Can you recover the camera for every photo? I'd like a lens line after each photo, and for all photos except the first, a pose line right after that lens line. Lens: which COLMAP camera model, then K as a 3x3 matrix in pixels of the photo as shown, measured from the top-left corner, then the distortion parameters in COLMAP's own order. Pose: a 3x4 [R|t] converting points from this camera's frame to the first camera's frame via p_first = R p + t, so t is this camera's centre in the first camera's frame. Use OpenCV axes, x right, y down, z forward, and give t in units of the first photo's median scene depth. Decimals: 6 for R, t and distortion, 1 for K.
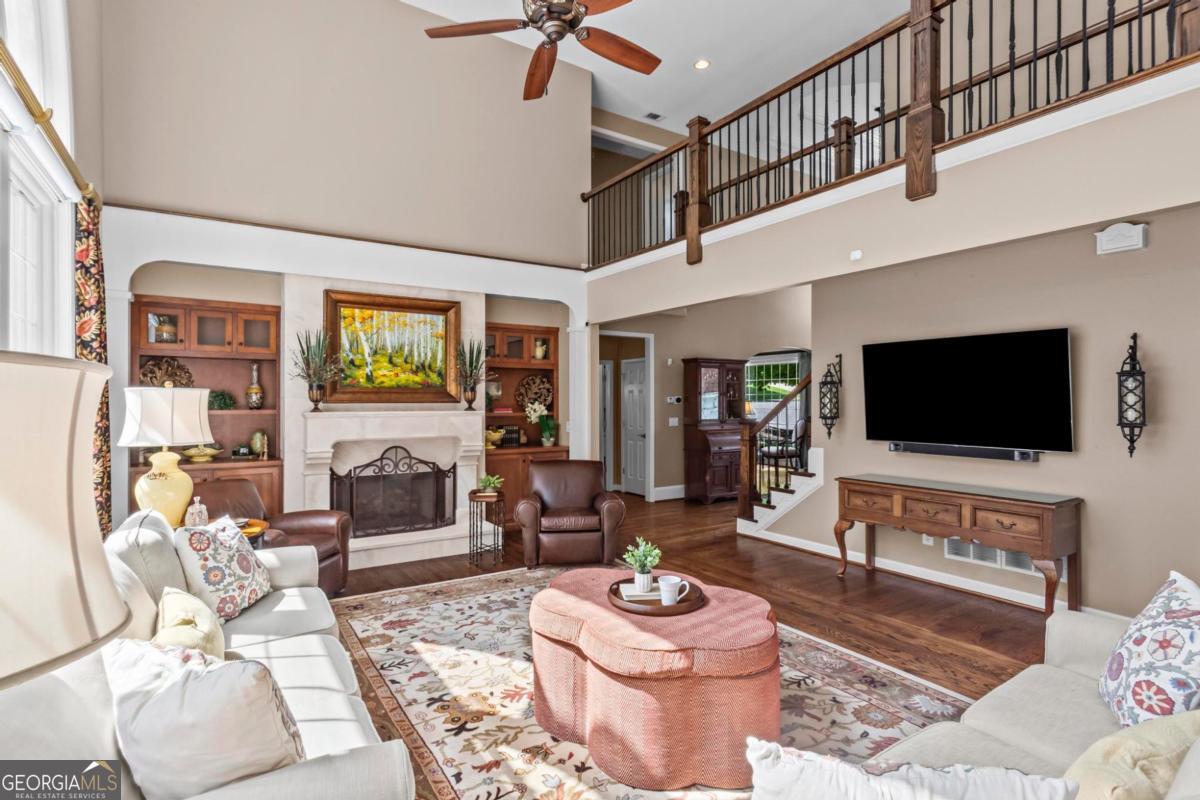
lens RADIAL K [[587.1, 0, 586.3], [0, 587.1, 400.0], [0, 0, 1]] dist [0.000778, 0.000422]
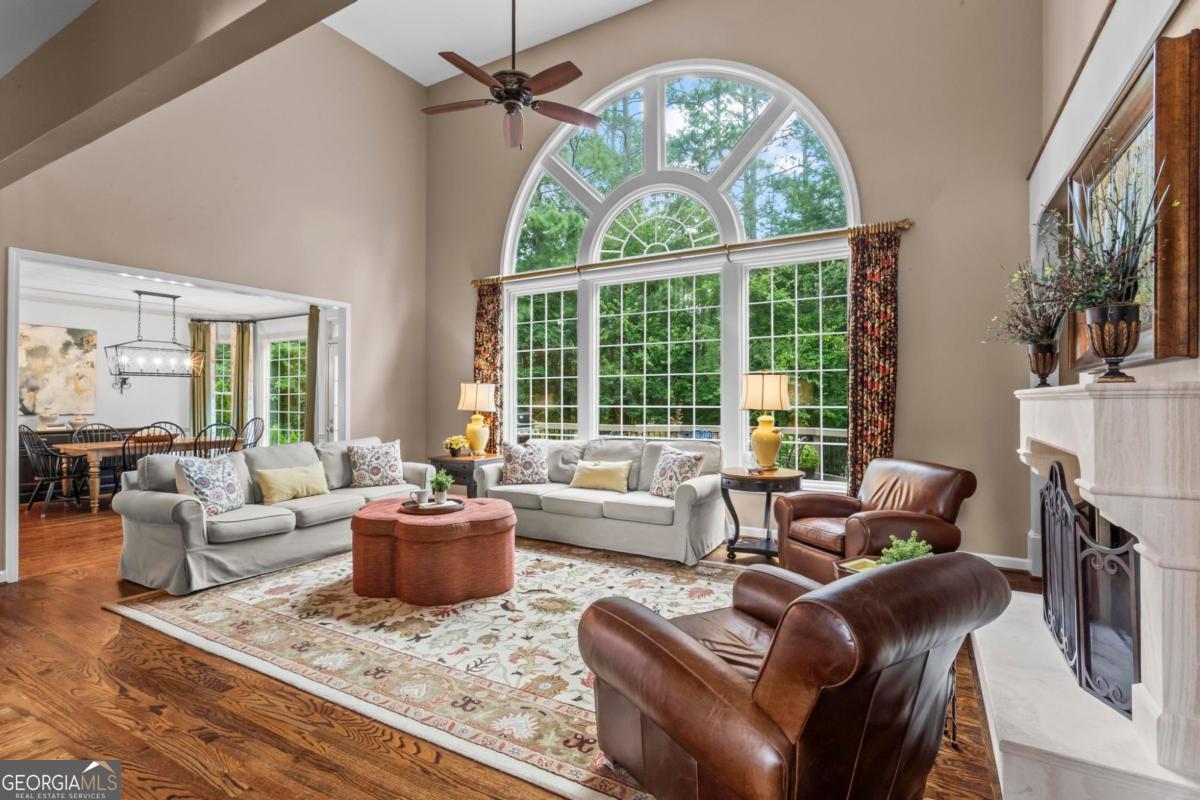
lens RADIAL K [[572.0, 0, 587.6], [0, 572.0, 390.6], [0, 0, 1]] dist [0.001138, 0.000855]
pose [[-0.888378, -0.008356, -0.459037, 0.221196], [0.001543, 0.999774, -0.021186, 0.032156], [0.459110, -0.019529, -0.888165, 1.243904]]
